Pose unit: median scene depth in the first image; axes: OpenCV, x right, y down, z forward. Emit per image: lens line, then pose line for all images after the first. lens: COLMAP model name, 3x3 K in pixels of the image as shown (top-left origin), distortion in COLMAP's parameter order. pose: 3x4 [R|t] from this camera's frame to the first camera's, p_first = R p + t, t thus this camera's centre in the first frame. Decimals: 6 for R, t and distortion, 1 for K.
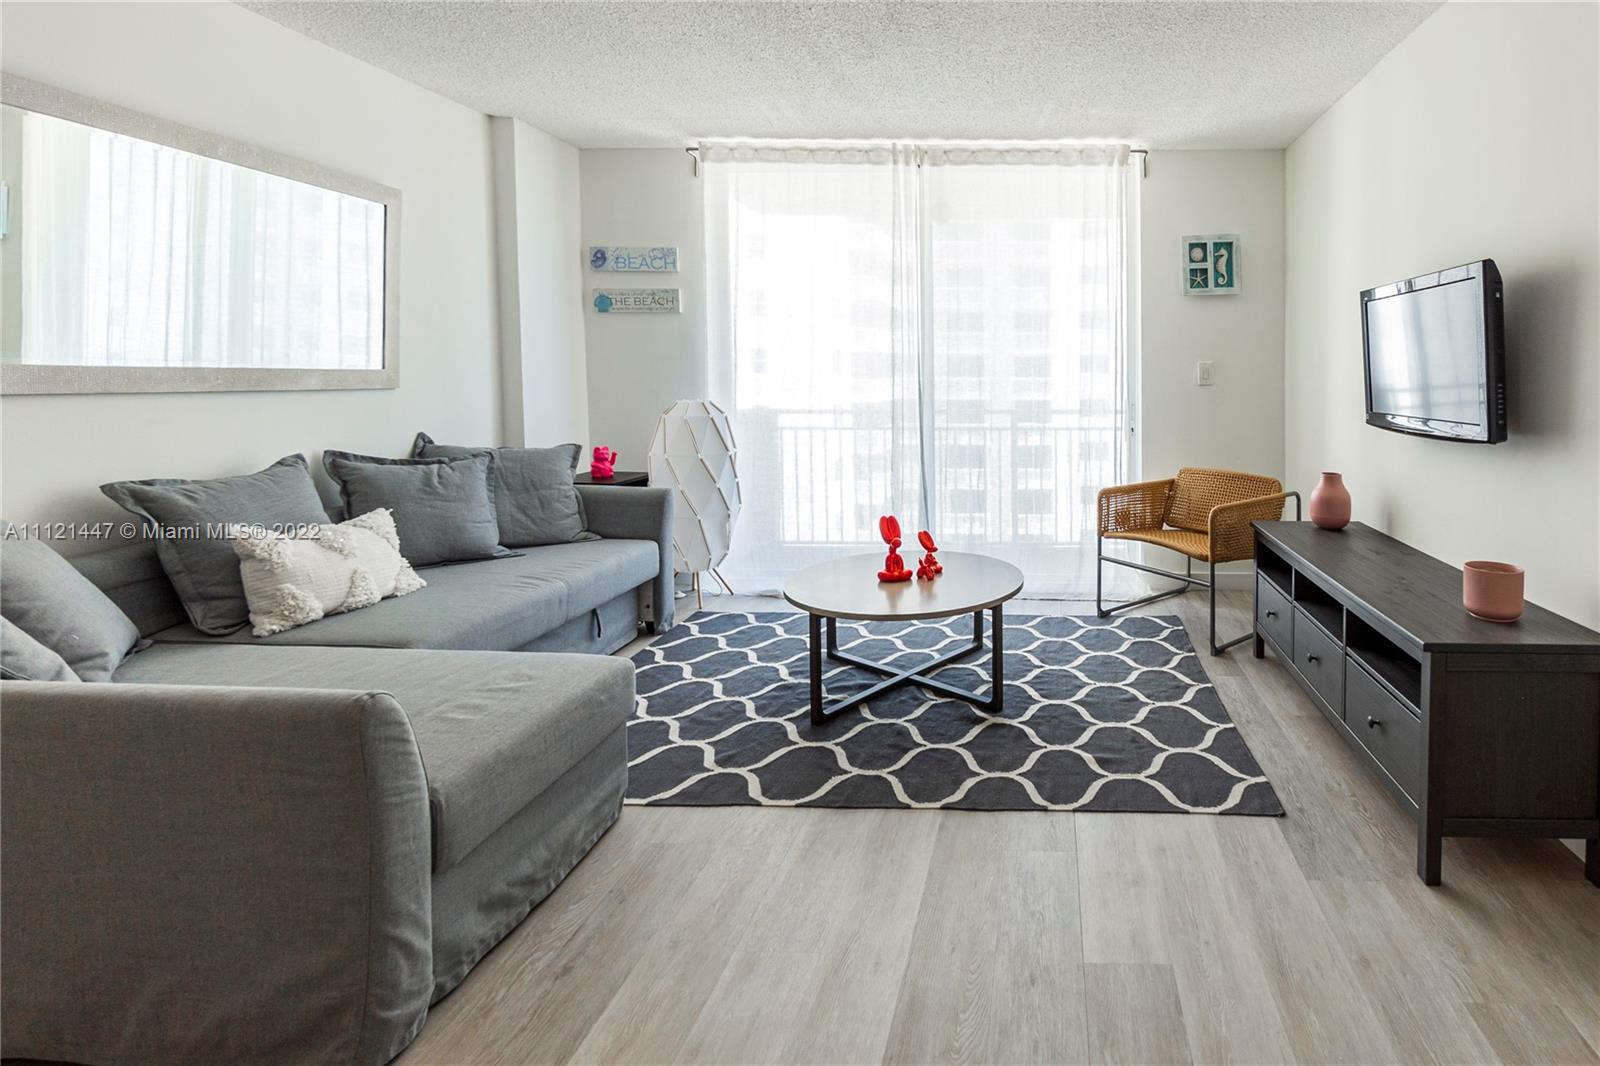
lens RADIAL K [[780.6, 0, 1045.0], [0, 780.6, 501.8], [0, 0, 1]] dist [-0.004378, 0.000365]
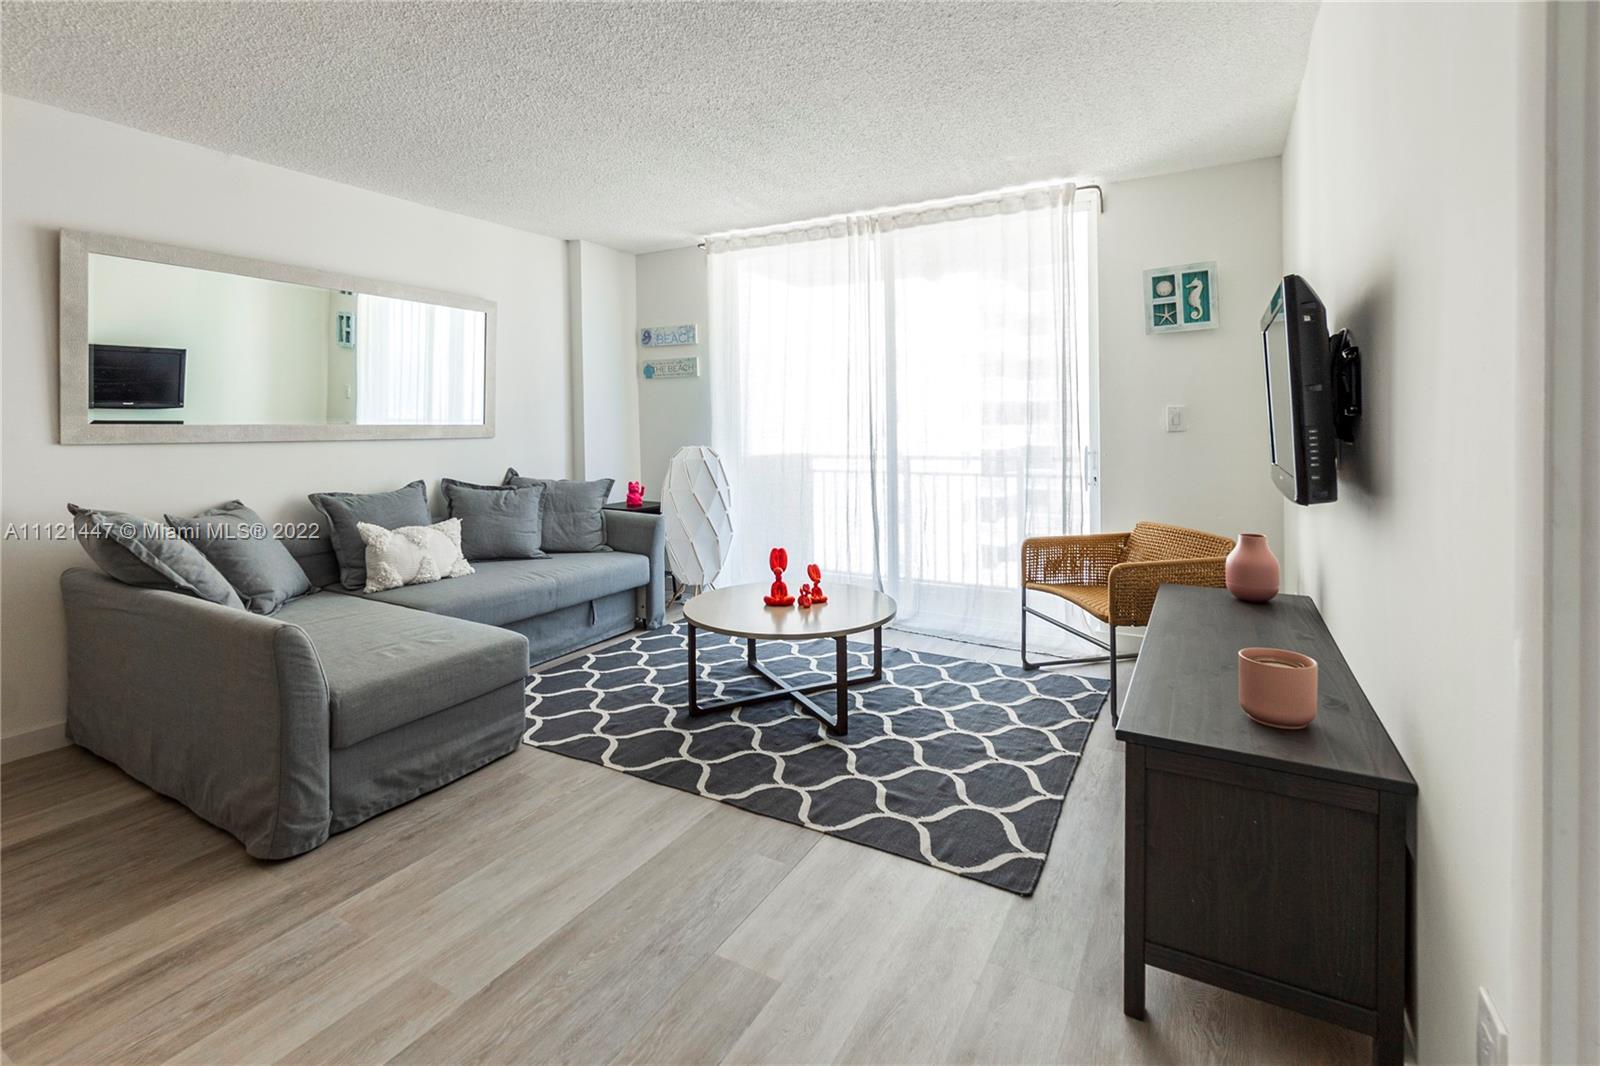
lens RADIAL K [[739.2, 0, 800.0], [0, 739.2, 533.0], [0, 0, 1]] dist [-0.003534, 0.000579]
pose [[0.875081, 0.059454, -0.480310, 0.329374], [-0.065996, 0.997815, 0.003272, -0.008948], [0.479455, 0.028835, 0.877093, 0.062895]]
